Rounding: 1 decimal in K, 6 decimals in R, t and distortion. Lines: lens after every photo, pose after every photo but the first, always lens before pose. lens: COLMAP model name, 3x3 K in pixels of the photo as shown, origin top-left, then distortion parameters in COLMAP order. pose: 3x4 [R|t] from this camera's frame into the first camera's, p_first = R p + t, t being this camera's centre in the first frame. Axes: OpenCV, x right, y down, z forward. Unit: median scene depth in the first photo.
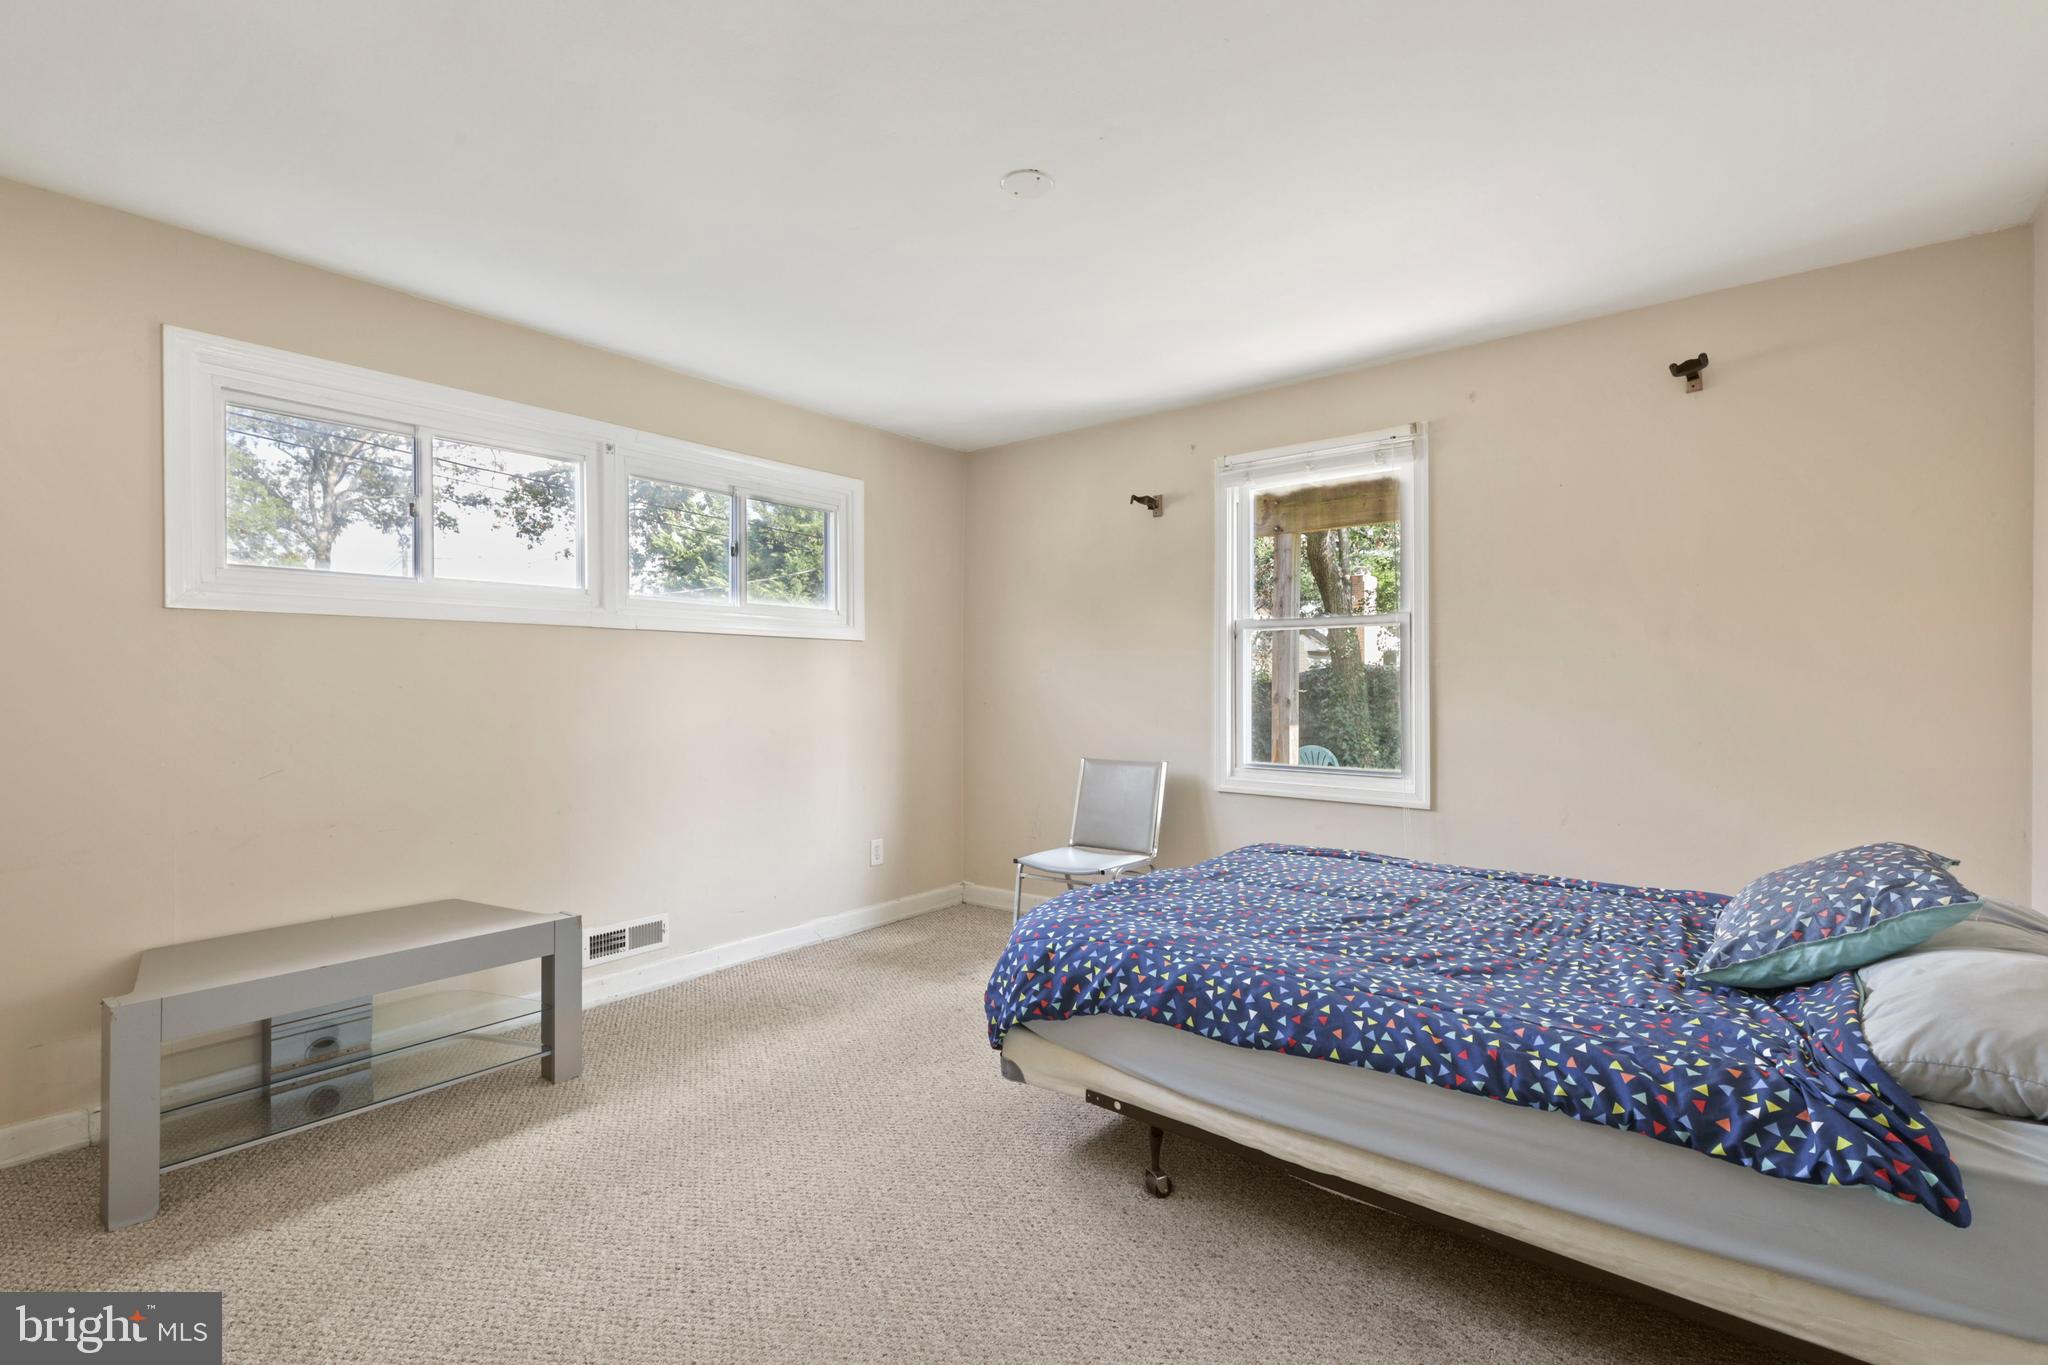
lens RADIAL K [[920.6, 0, 1022.1], [0, 920.6, 669.4], [0, 0, 1]] dist [0.013867, 0.000182]
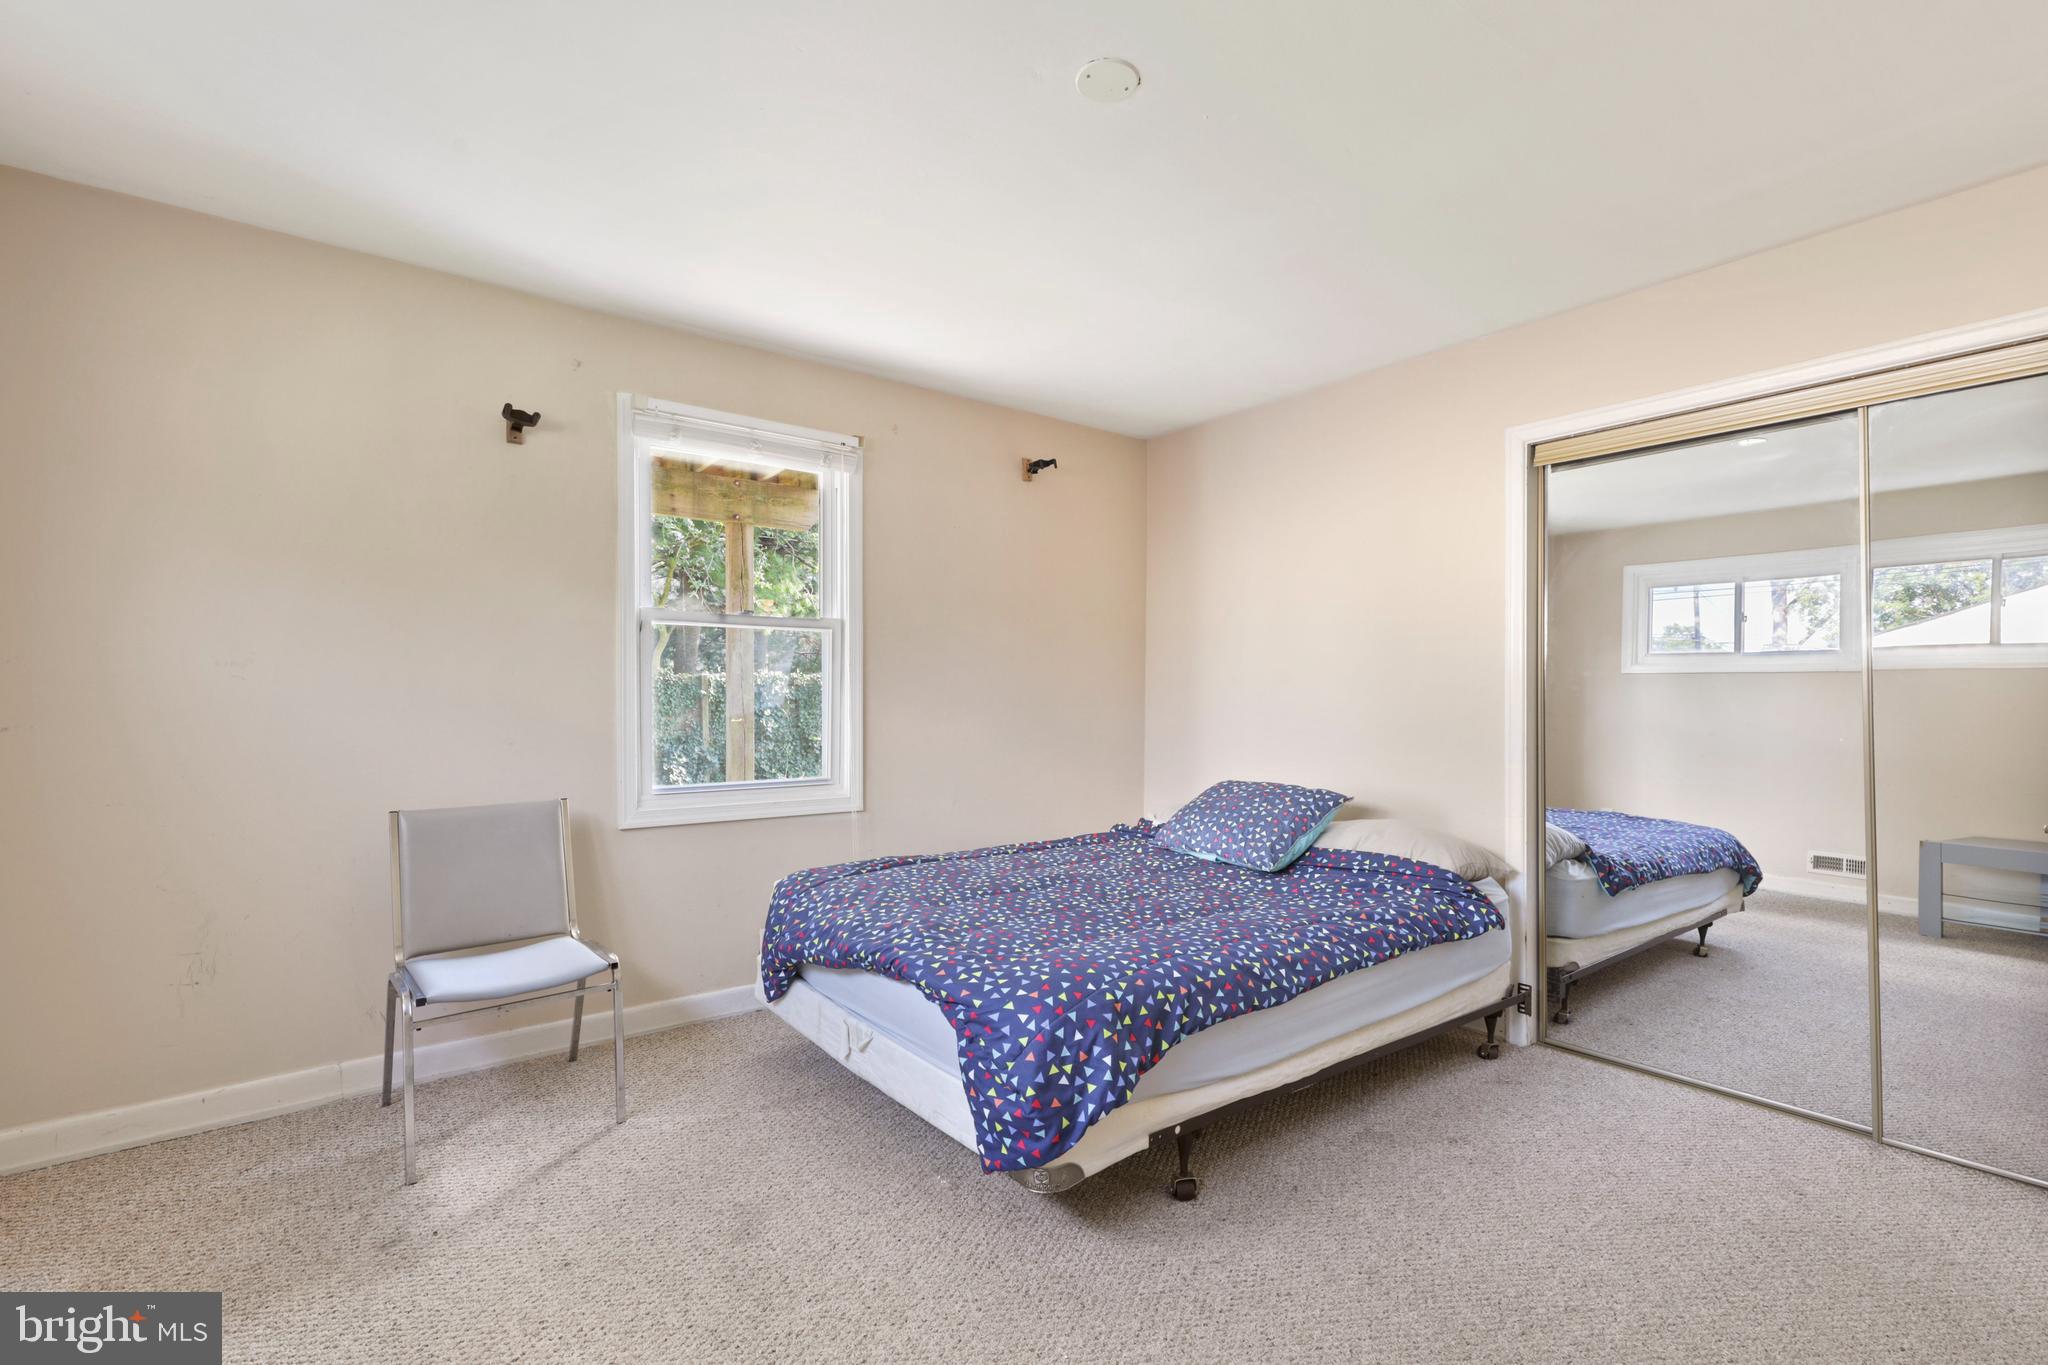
lens RADIAL K [[932.6, 0, 1027.7], [0, 932.6, 698.5], [0, 0, 1]] dist [0.022188, 0.000280]
pose [[0.239357, -0.004160, 0.970923, -0.839306], [-0.017079, 0.999818, 0.008494, 0.018565], [-0.970781, -0.018616, 0.239243, 0.887452]]
